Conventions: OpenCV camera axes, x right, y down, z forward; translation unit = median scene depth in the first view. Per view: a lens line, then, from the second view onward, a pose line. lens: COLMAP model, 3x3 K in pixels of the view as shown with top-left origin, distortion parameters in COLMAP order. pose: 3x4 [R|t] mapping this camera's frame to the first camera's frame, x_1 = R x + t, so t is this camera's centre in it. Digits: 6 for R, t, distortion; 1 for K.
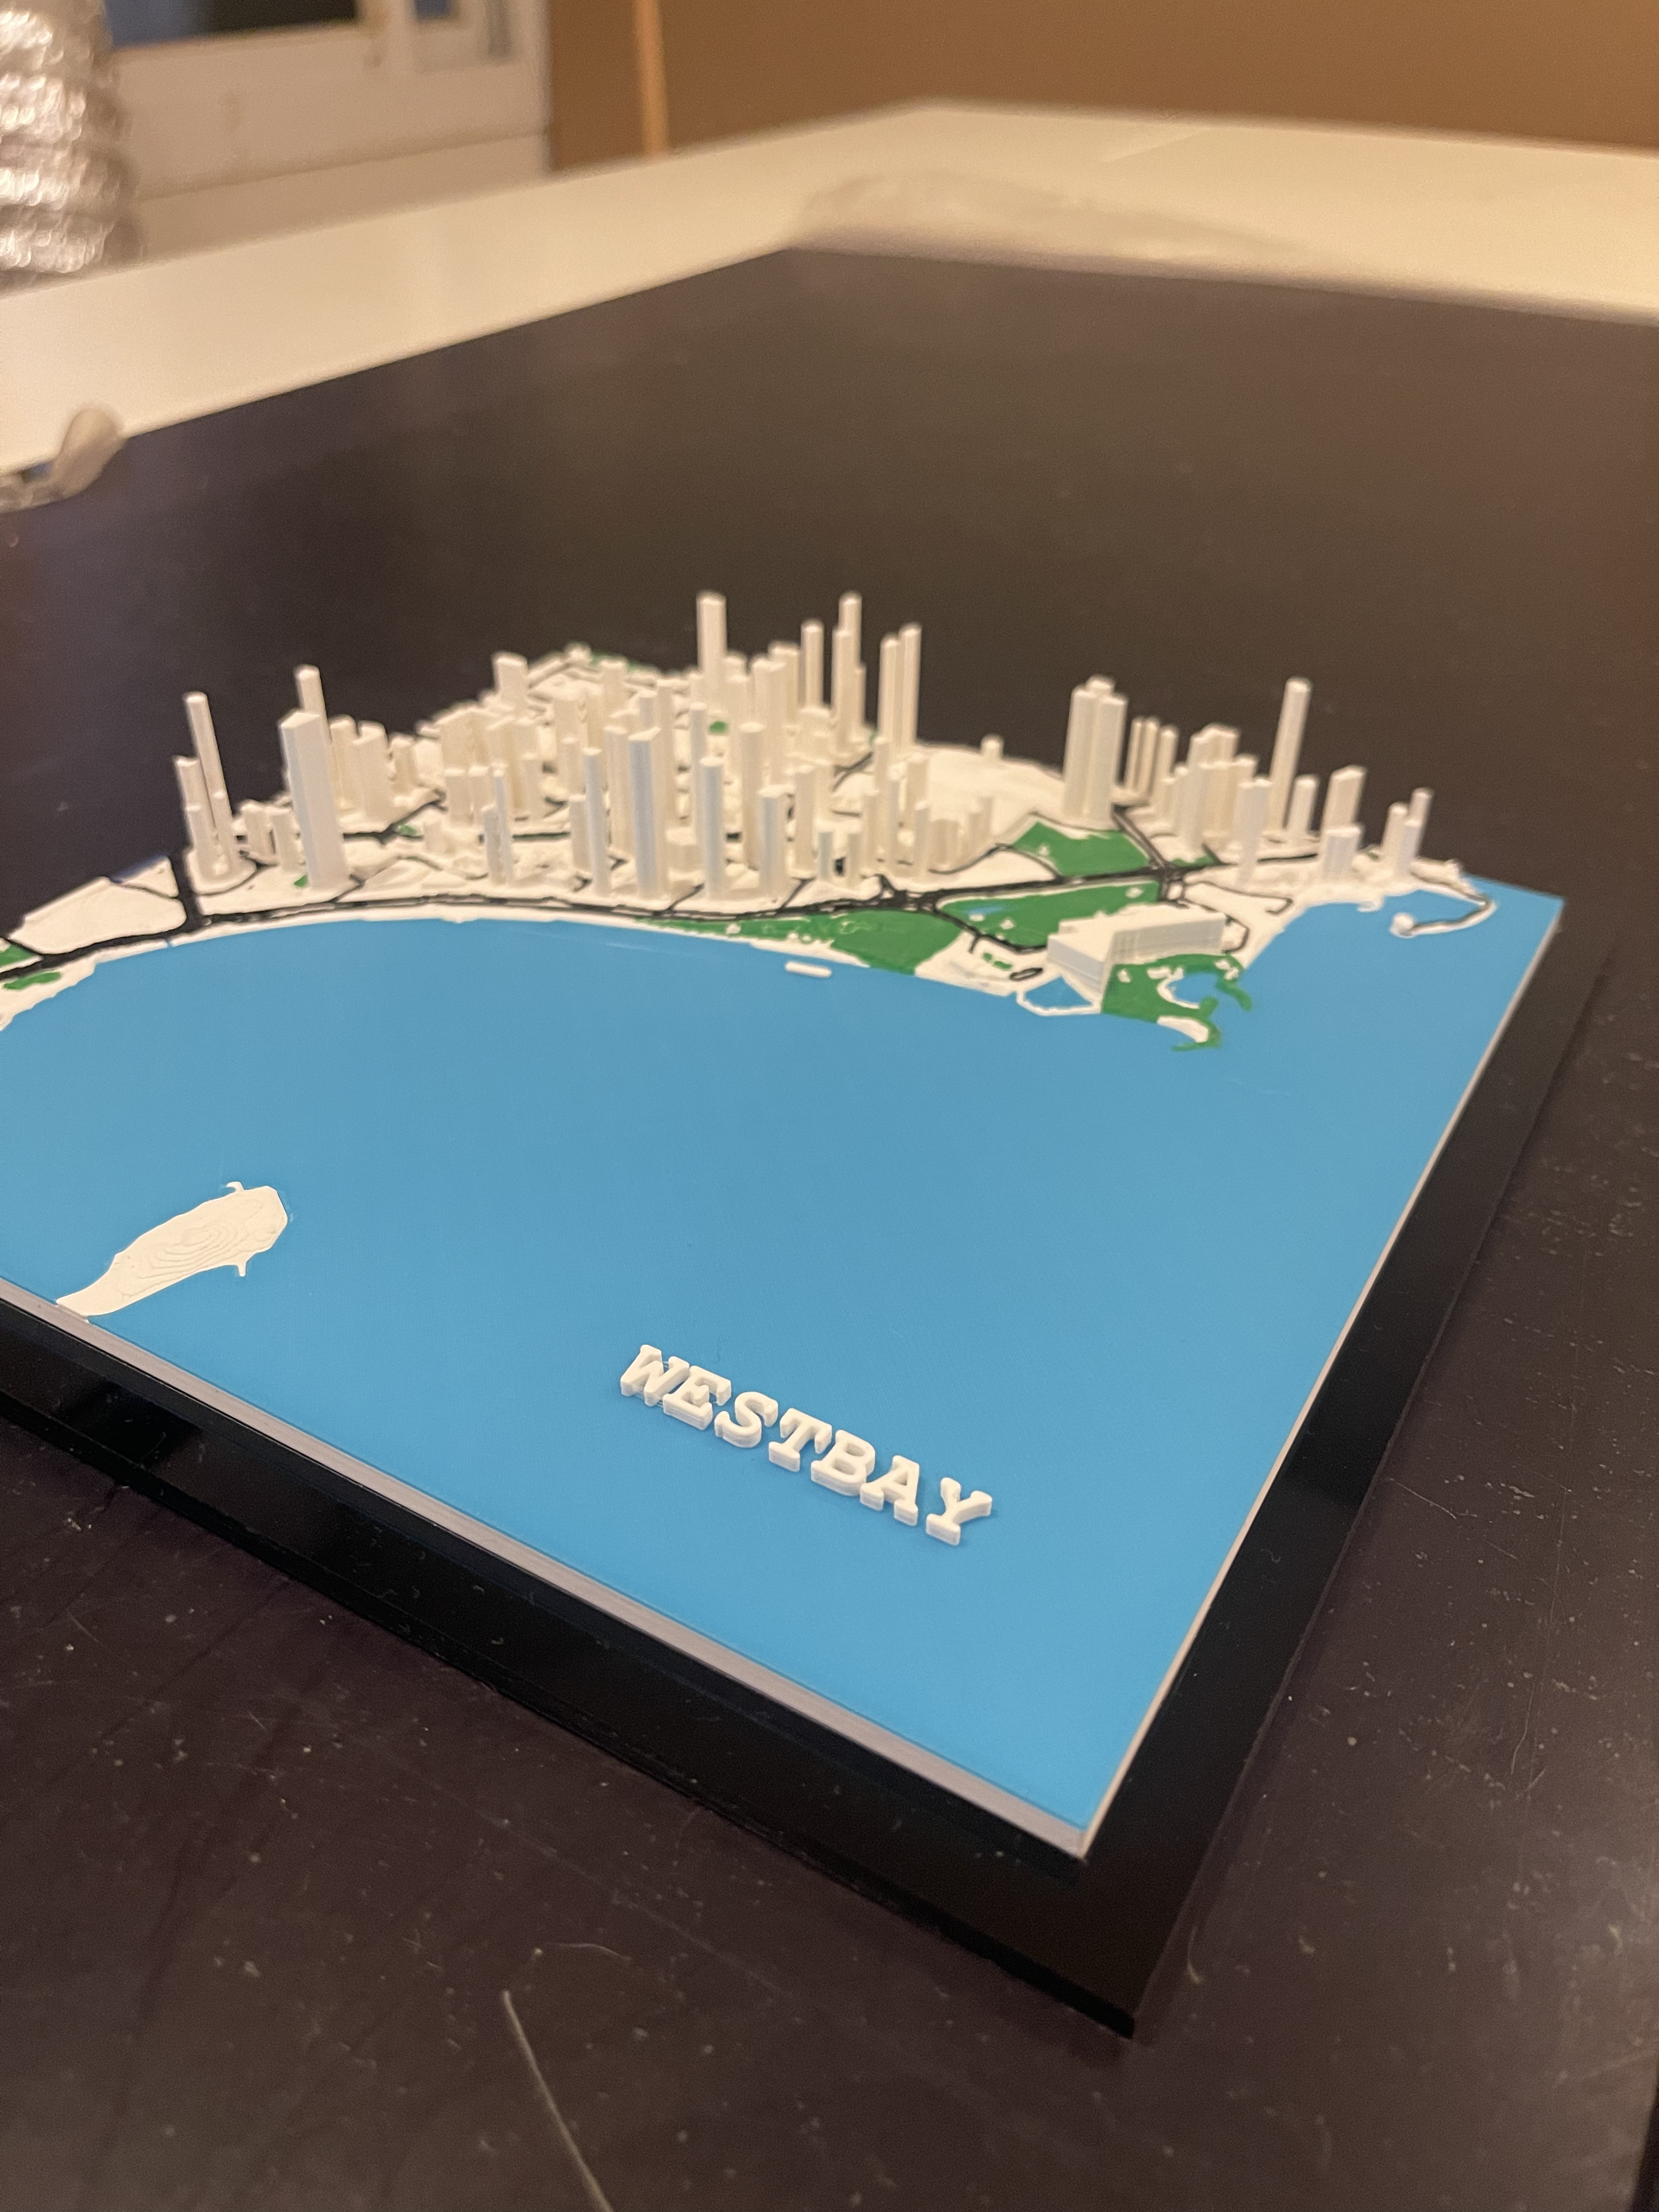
lens RADIAL K [[1745.2, 0, 824.0], [0, 1745.2, 1103.4], [0, 0, 1]] dist [0.008688, -0.003920]
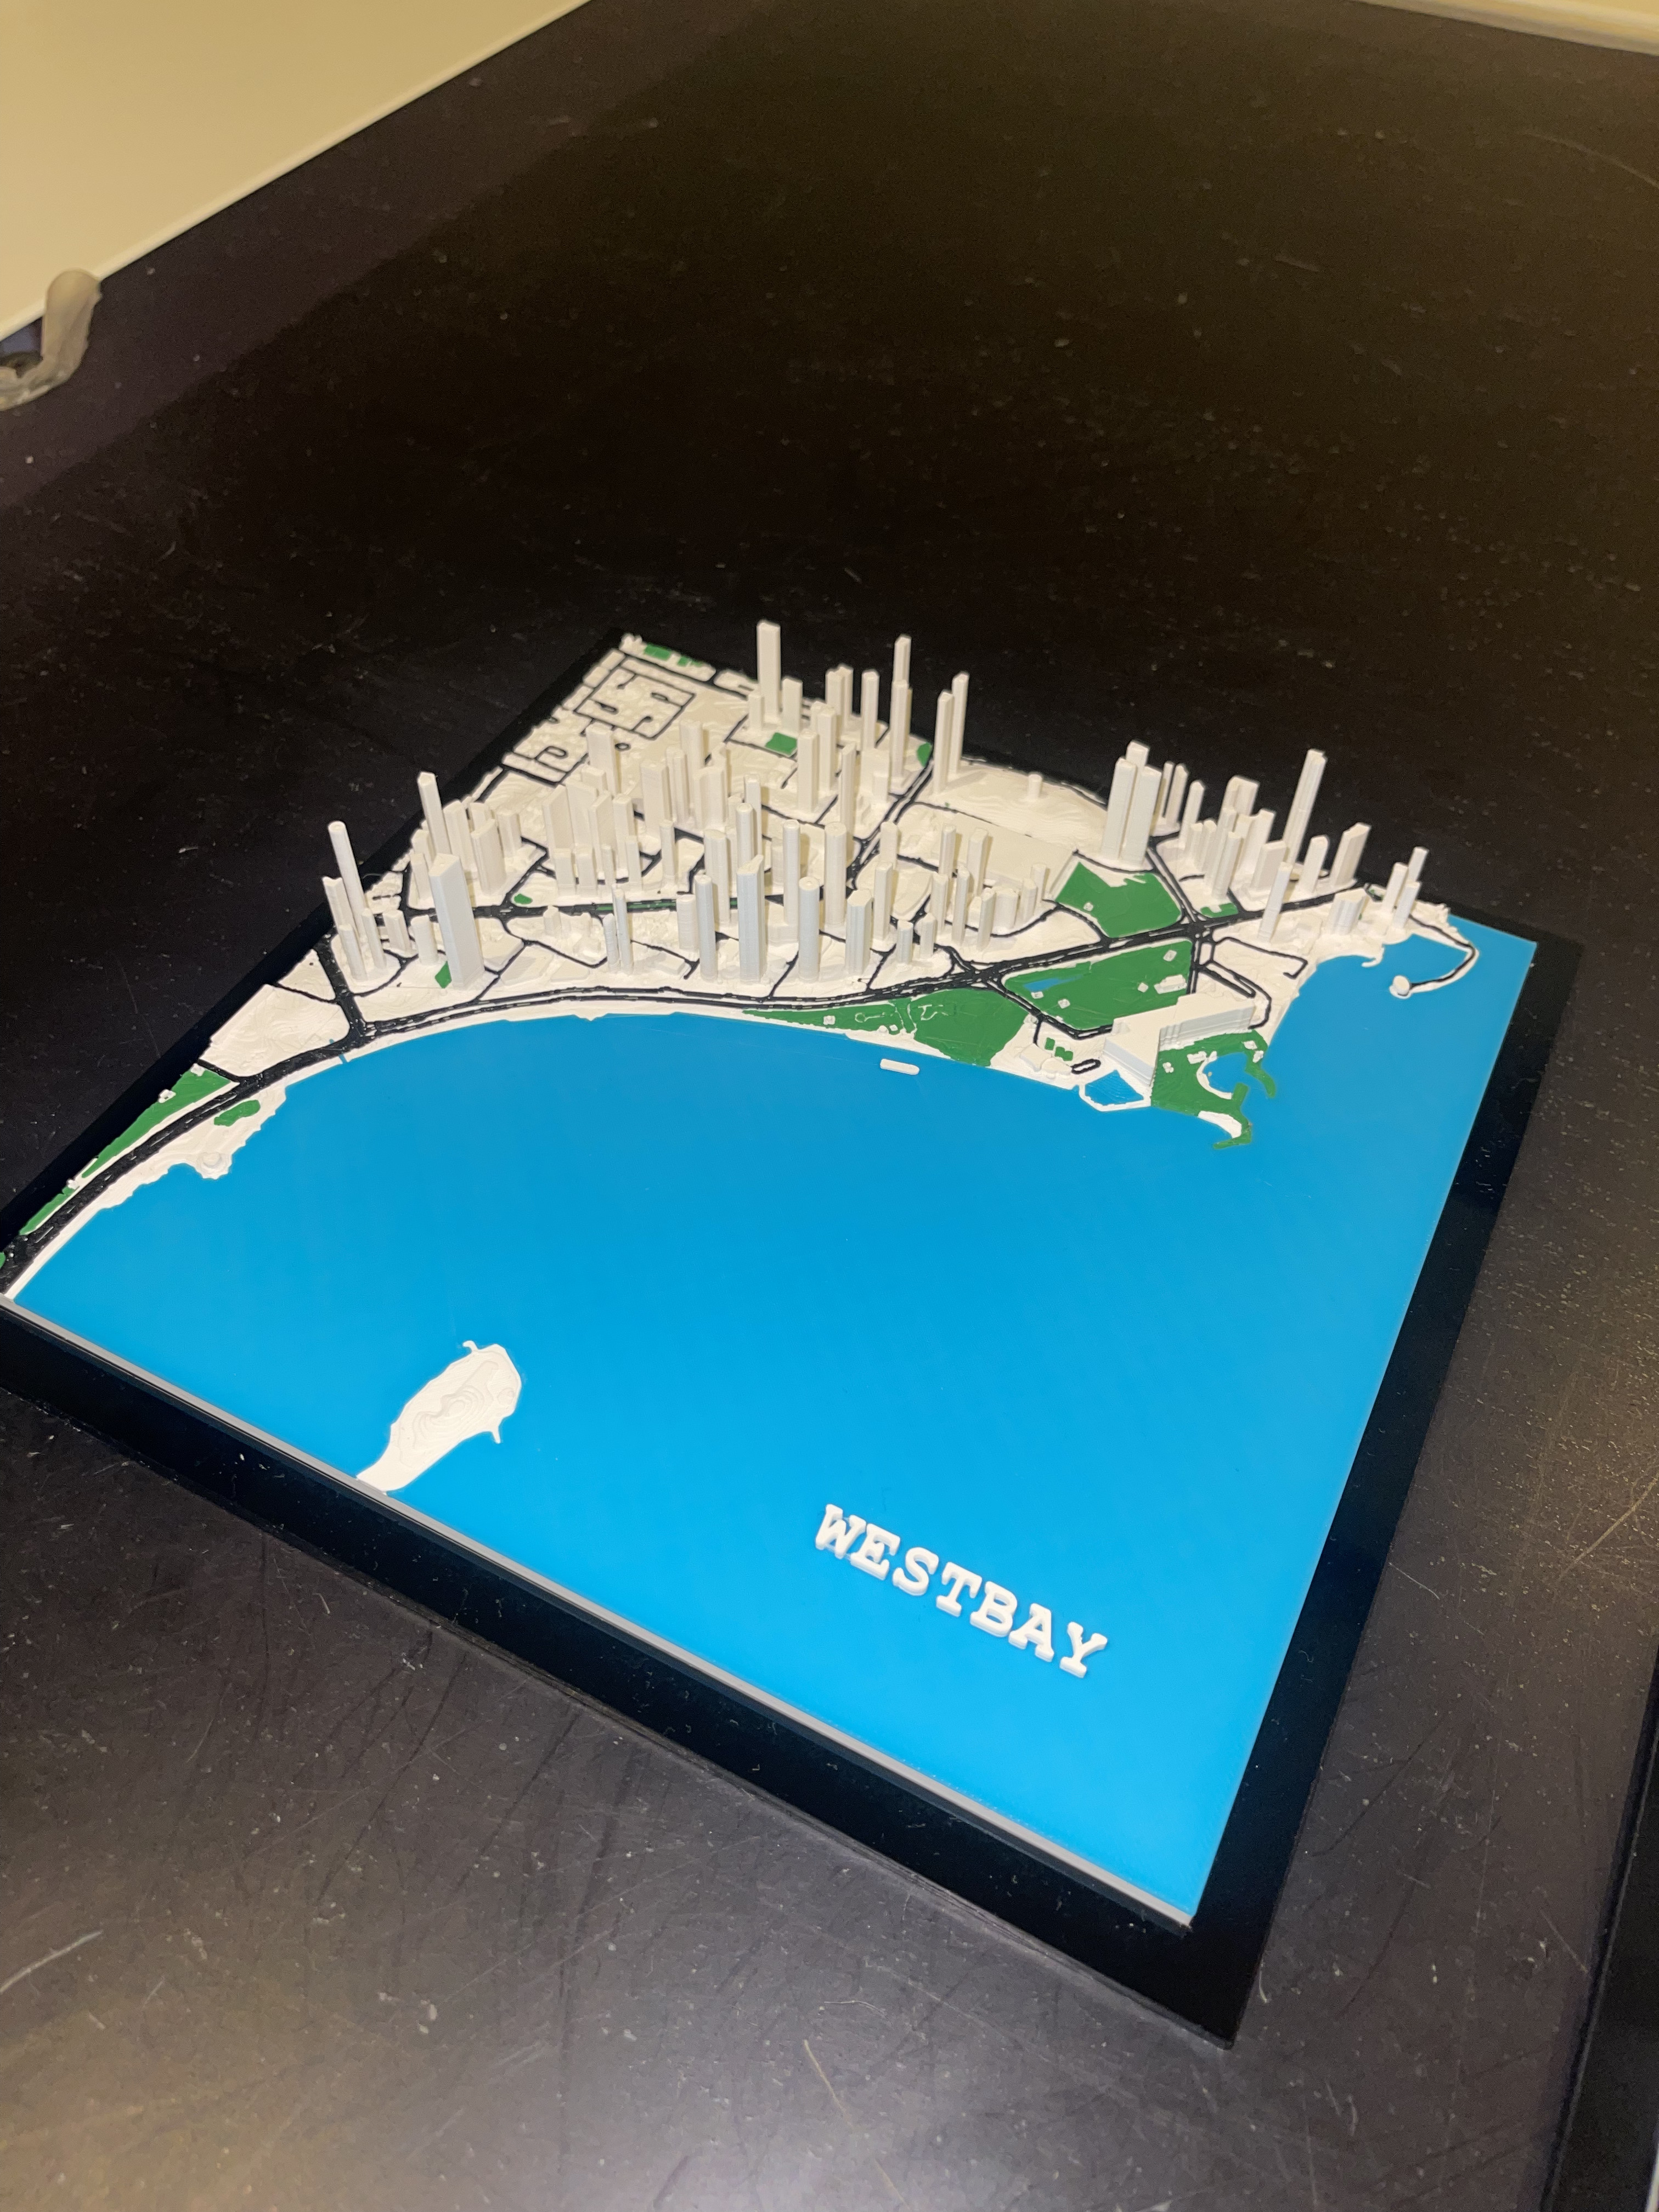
lens RADIAL K [[1713.0, 0, 829.5], [0, 1713.0, 1106.0], [0, 0, 1]] dist [0.025739, -0.015893]
pose [[0.998512, -0.044169, 0.031993, -0.089858], [0.034811, 0.967732, 0.249567, -0.323973], [-0.041984, -0.248082, 0.967829, -0.113913]]
